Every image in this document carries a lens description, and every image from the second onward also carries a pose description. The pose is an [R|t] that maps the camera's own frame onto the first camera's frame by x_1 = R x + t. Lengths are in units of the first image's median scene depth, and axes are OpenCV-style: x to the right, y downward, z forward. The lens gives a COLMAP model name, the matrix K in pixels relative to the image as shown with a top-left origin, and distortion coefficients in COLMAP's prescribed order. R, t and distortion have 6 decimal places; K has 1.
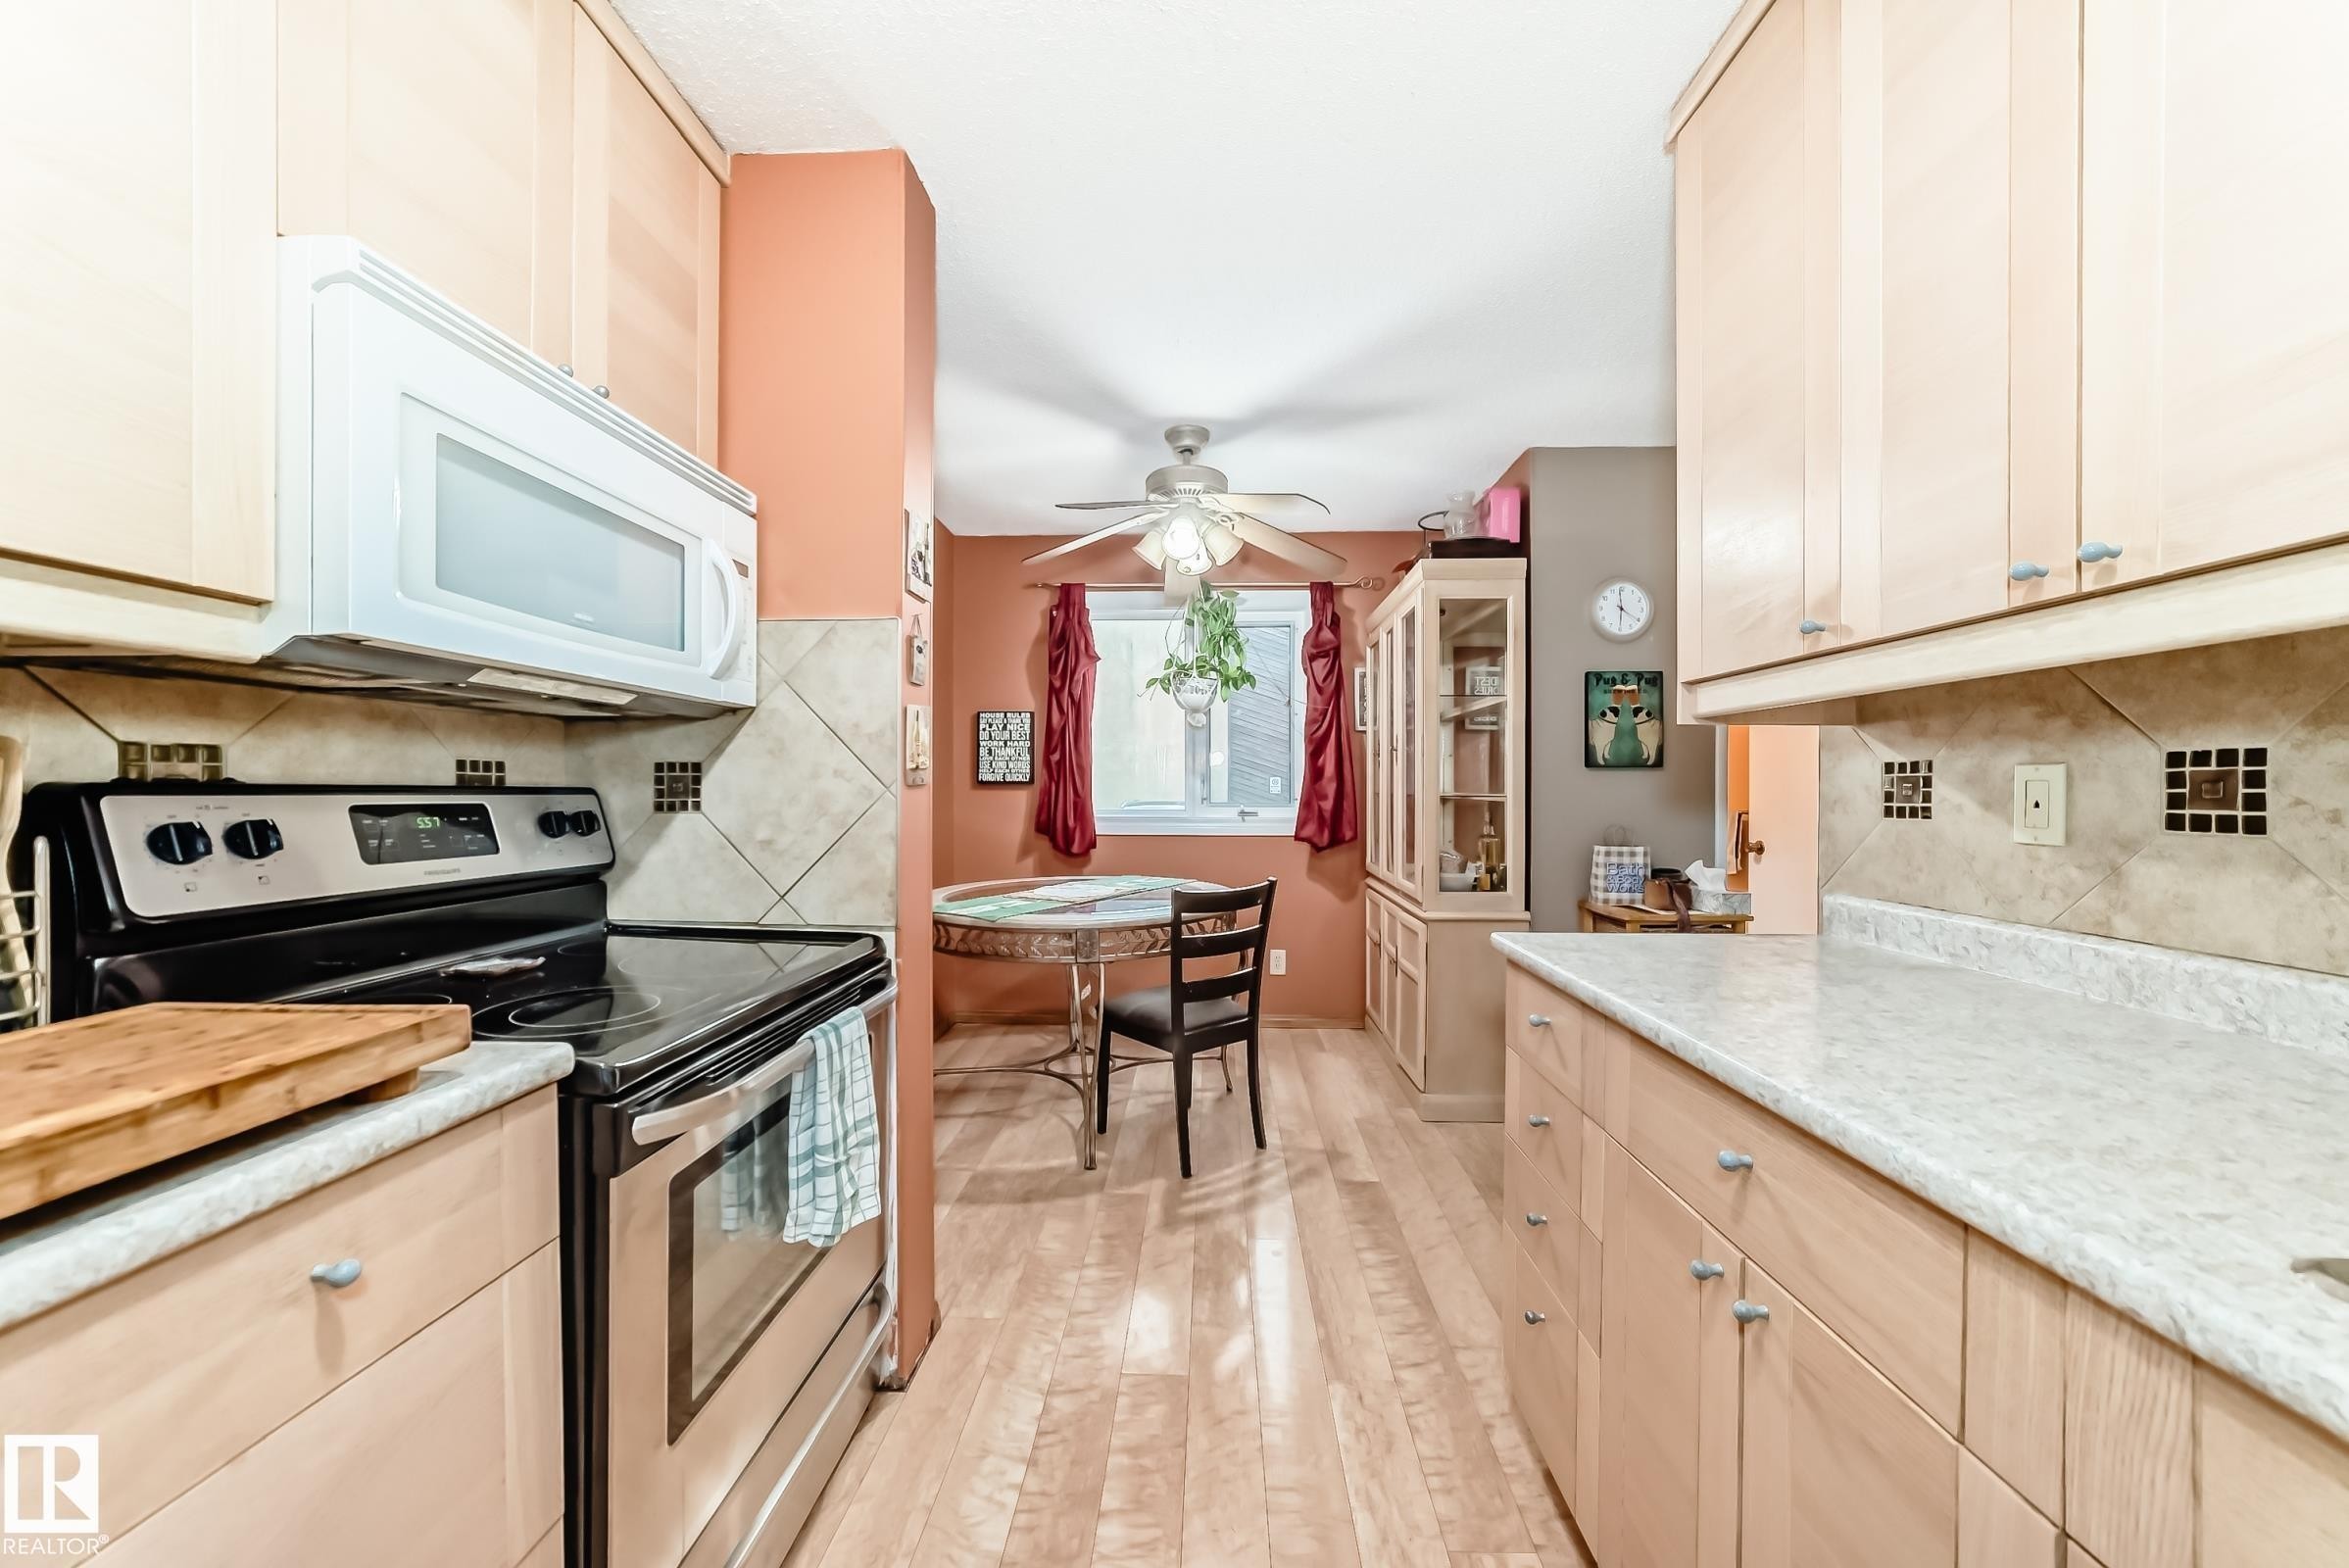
lens RADIAL K [[829.5, 0, 1177.1], [0, 829.5, 792.7], [0, 0, 1]] dist [-0.027481, 0.008292]
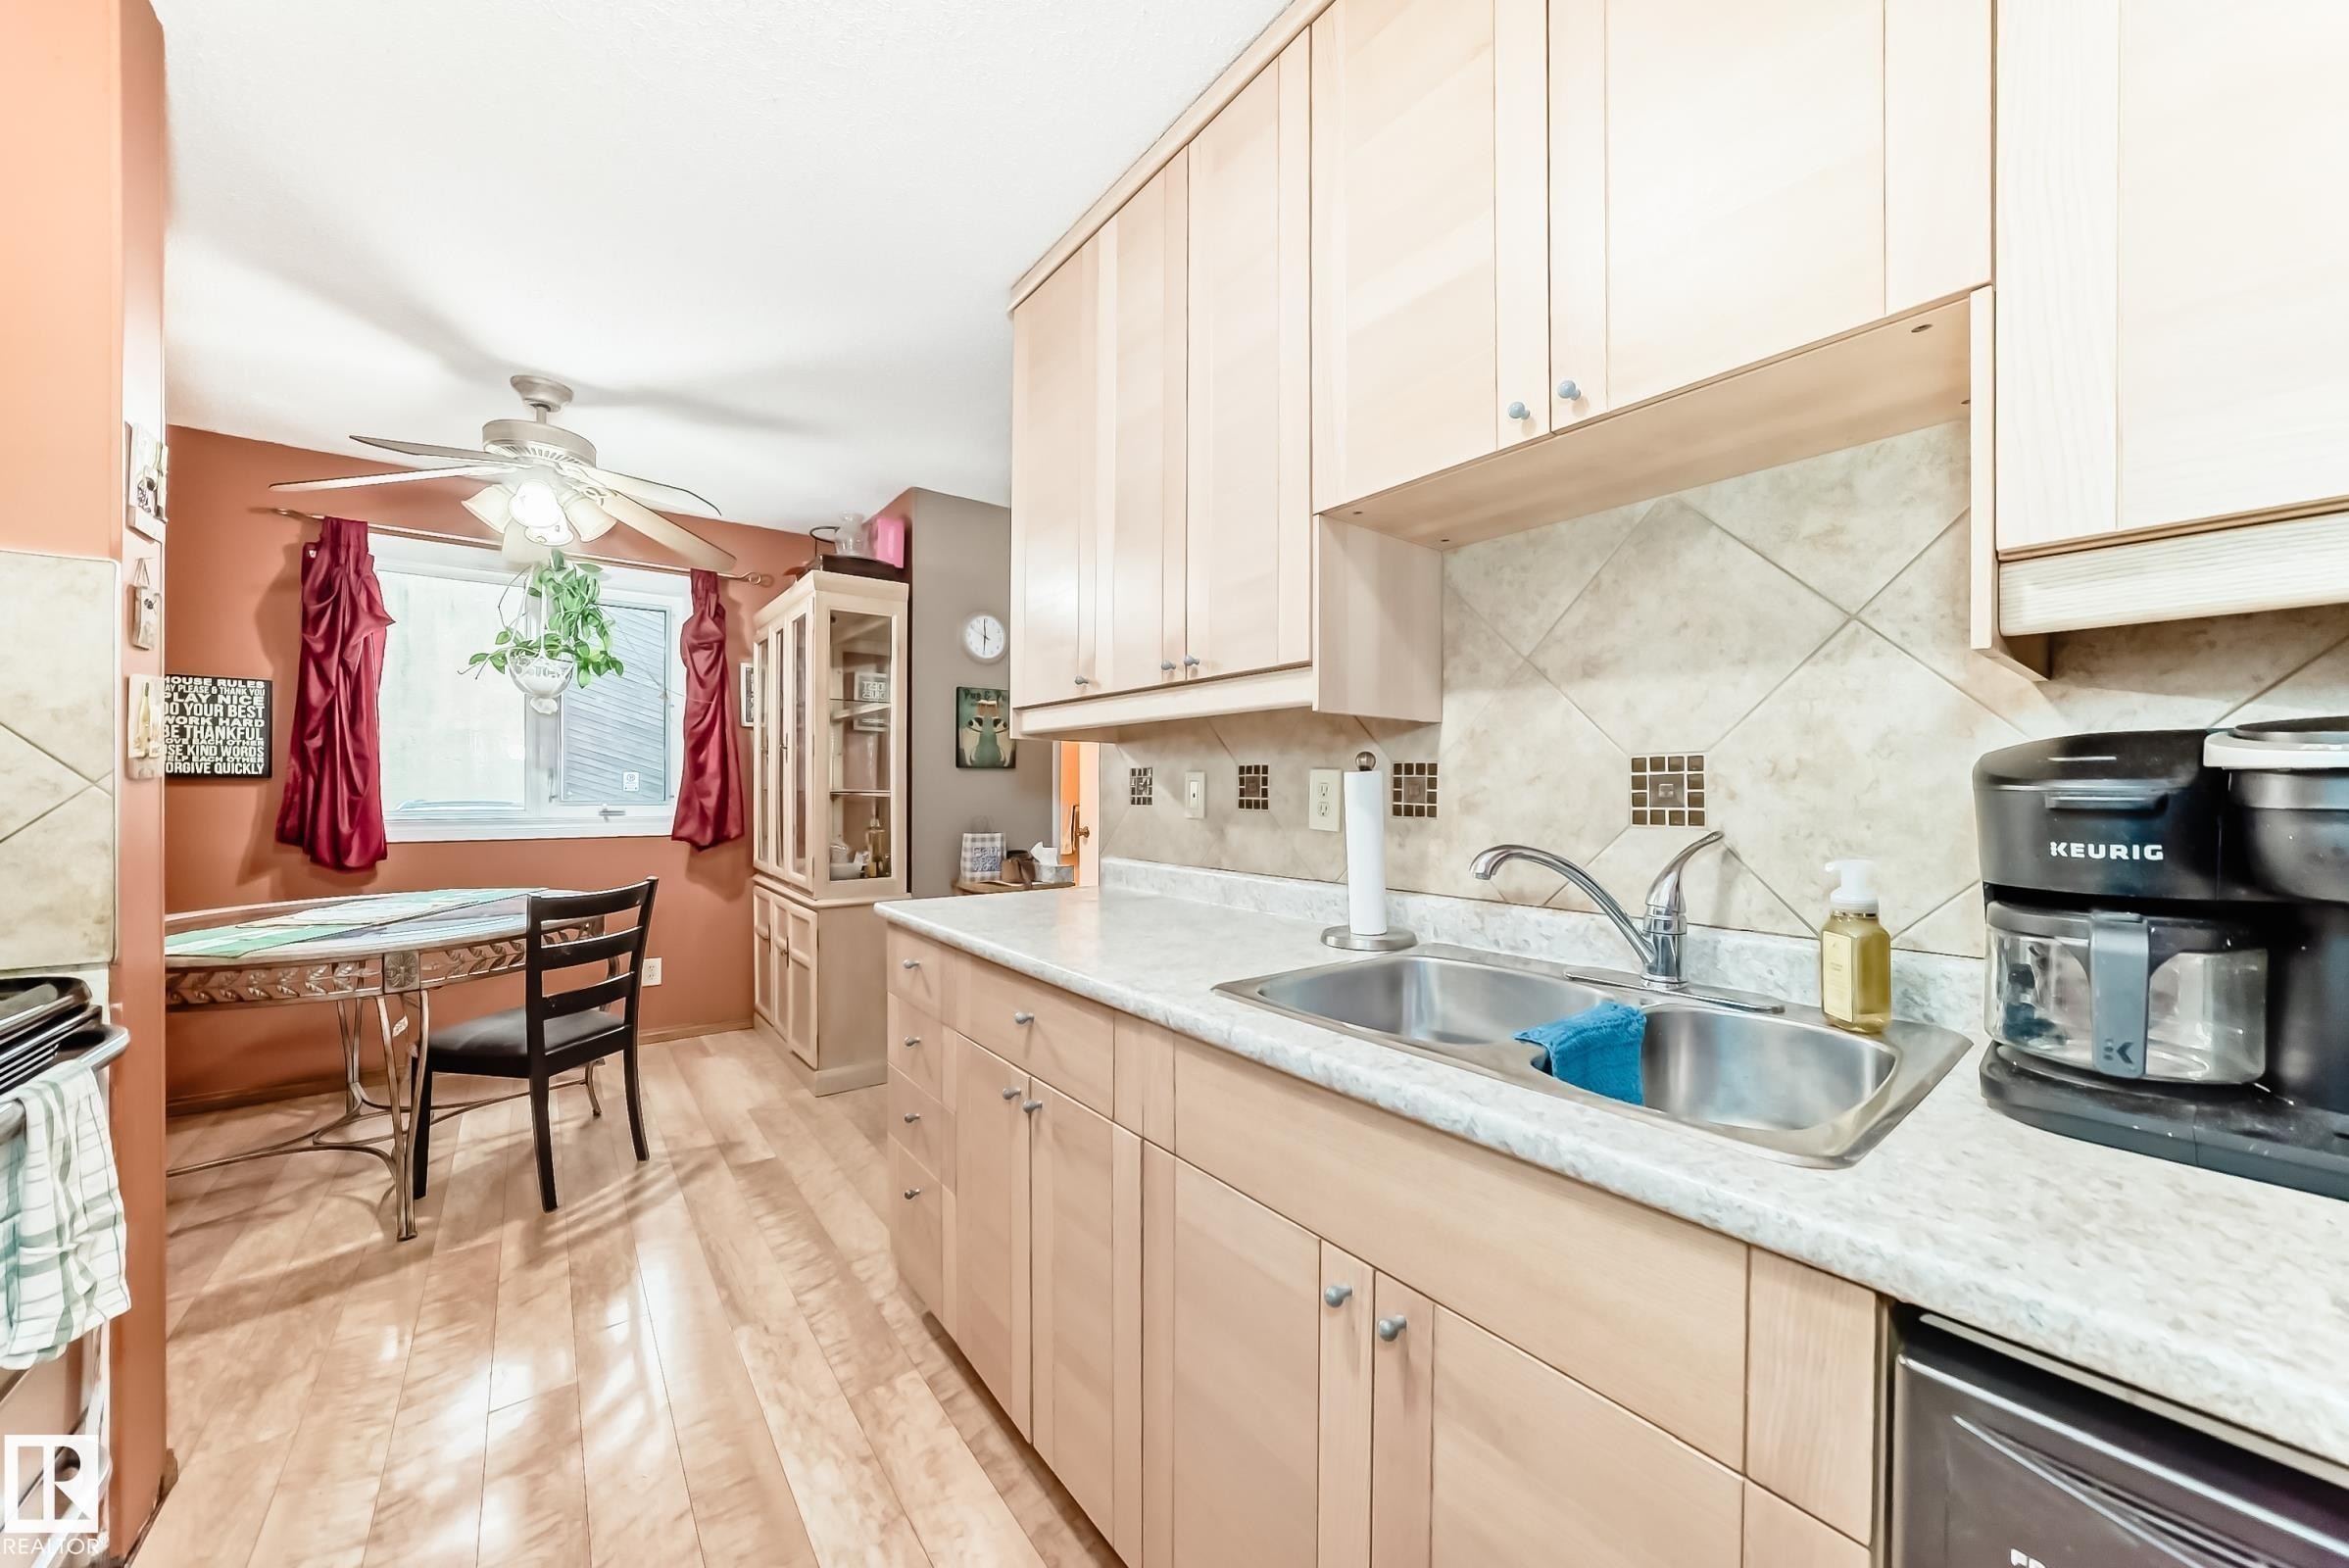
lens RADIAL K [[837.0, 0, 1174.2], [0, 837.0, 793.9], [0, 0, 1]] dist [-0.027934, 0.007699]
pose [[0.763780, -0.003670, 0.645466, -0.052487], [0.000731, 0.999988, 0.004821, 0.001784], [-0.645476, -0.003210, 0.763774, -0.154616]]
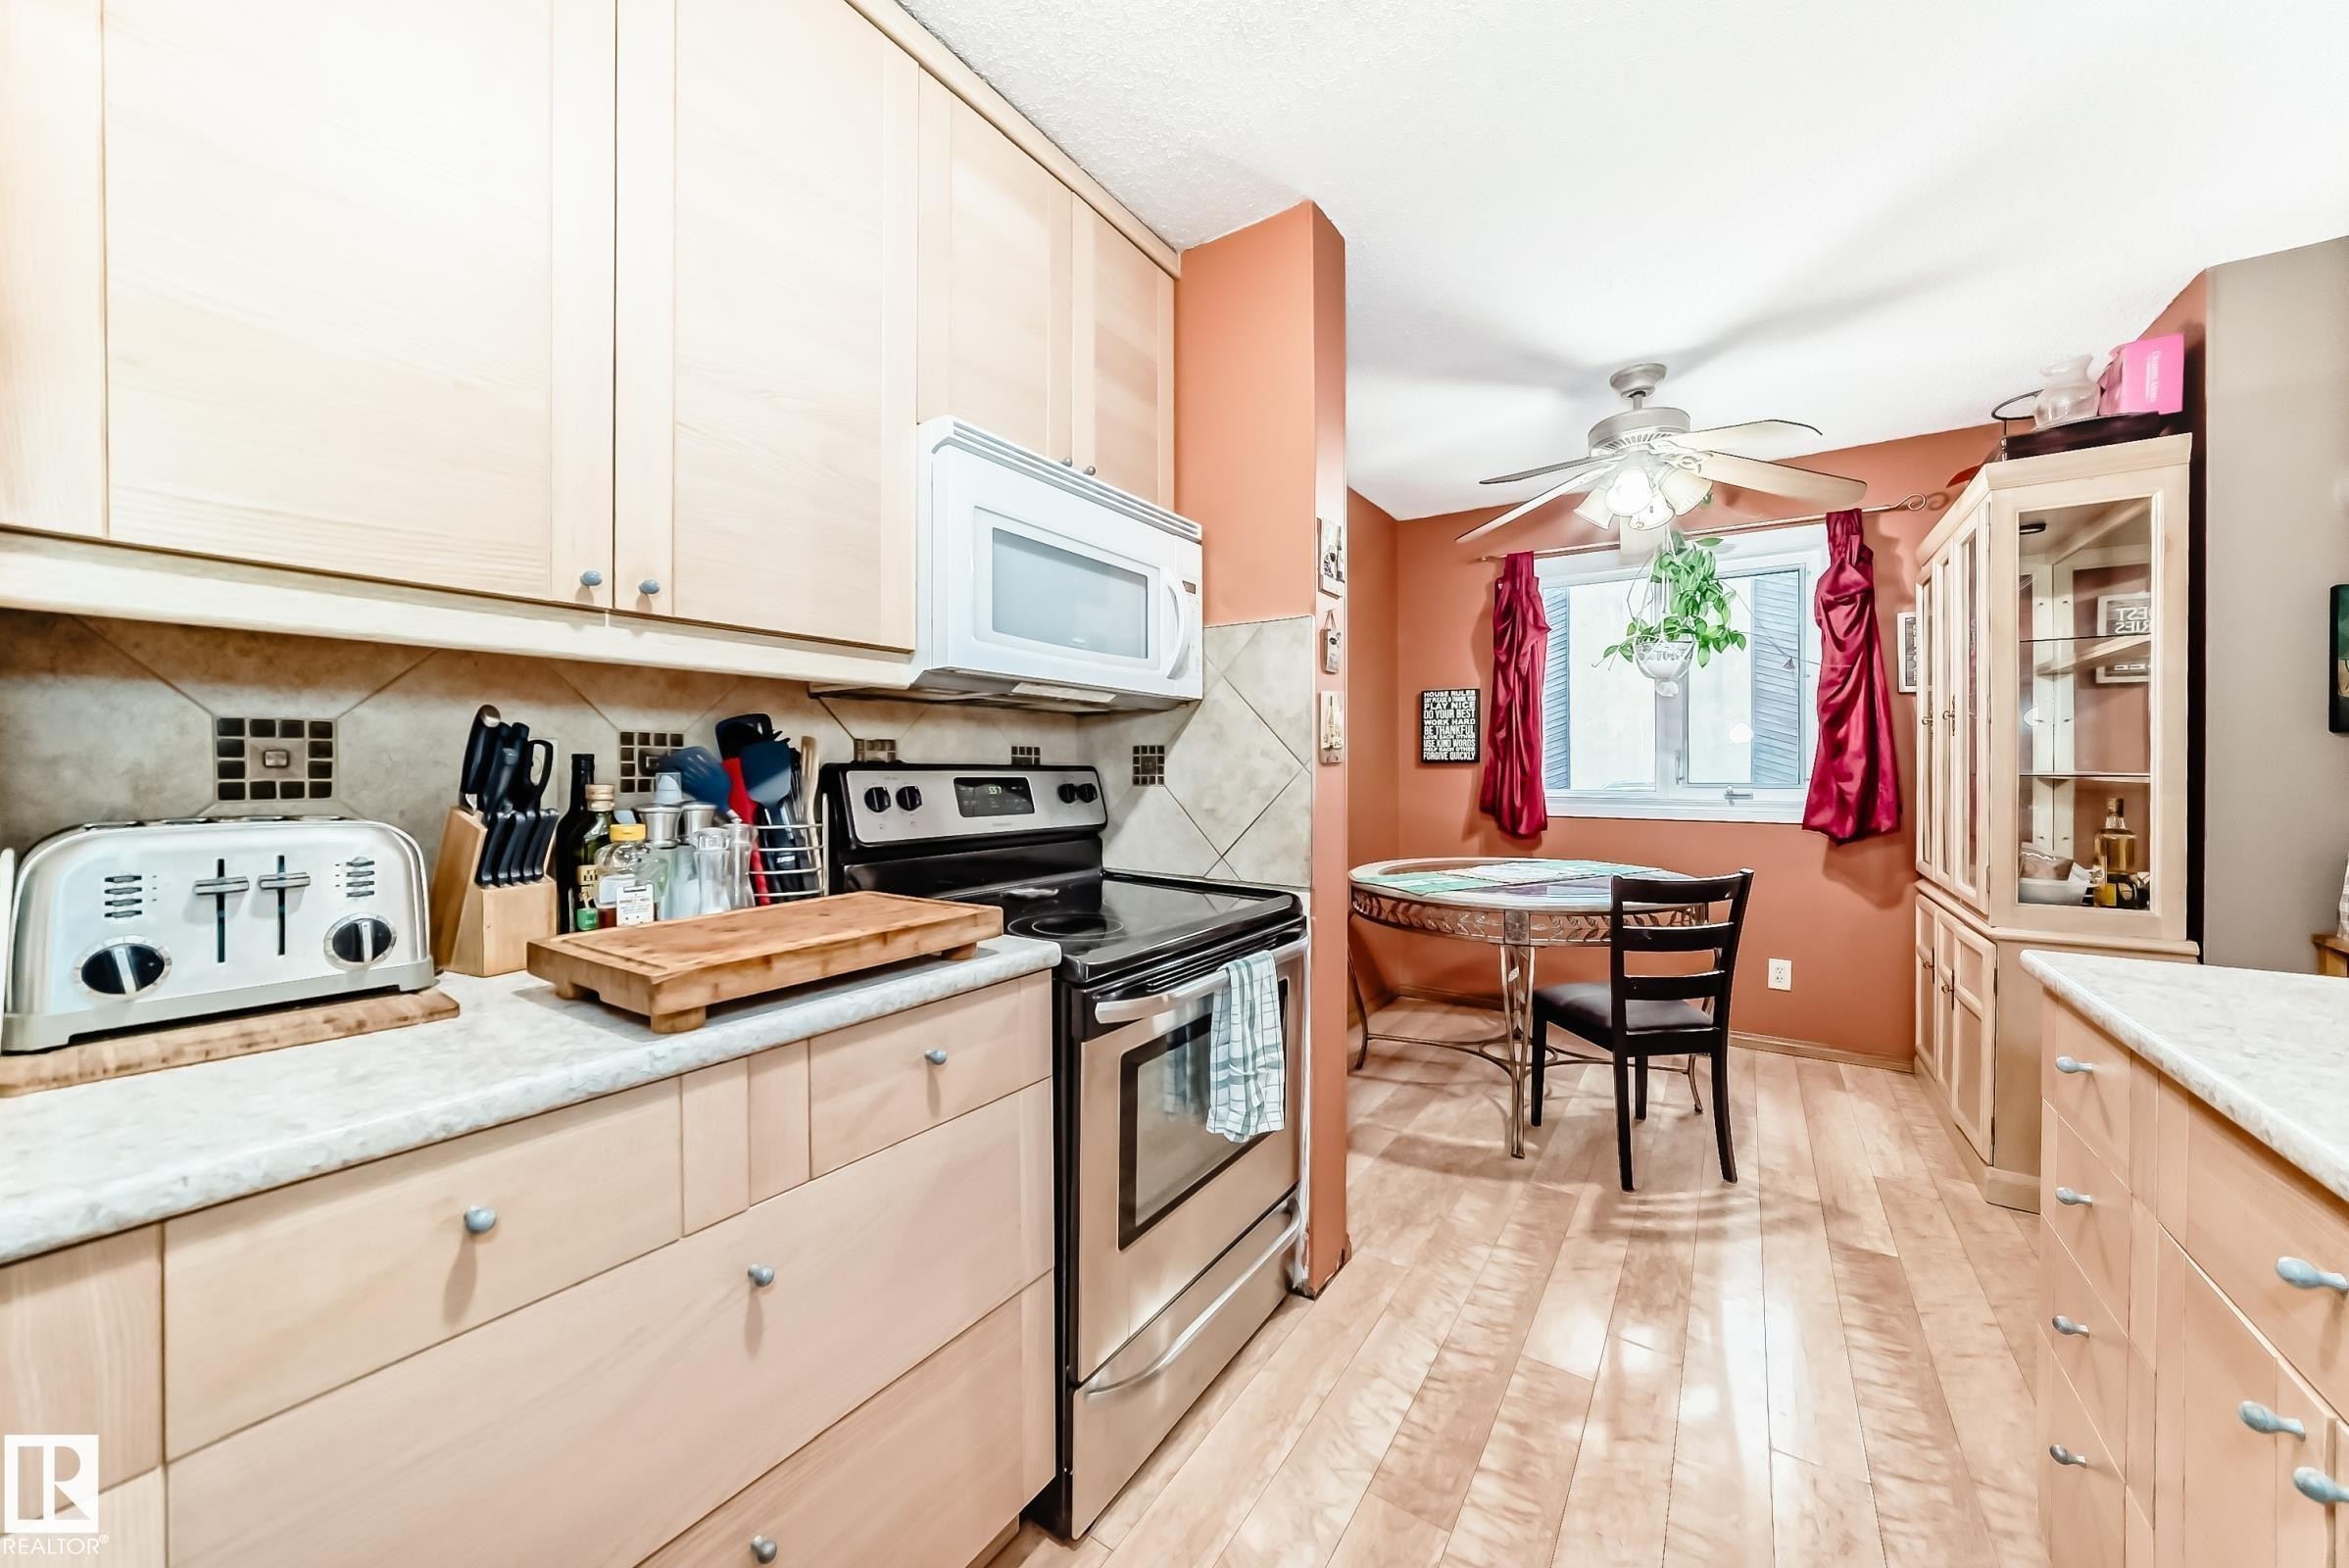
lens RADIAL K [[834.6, 0, 1169.1], [0, 834.6, 773.9], [0, 0, 1]] dist [-0.030992, 0.008732]
pose [[0.847109, 0.002469, -0.531413, 0.072377], [-0.001296, 0.999996, 0.002580, 0.002103], [0.531417, -0.001497, 0.847109, -0.049638]]
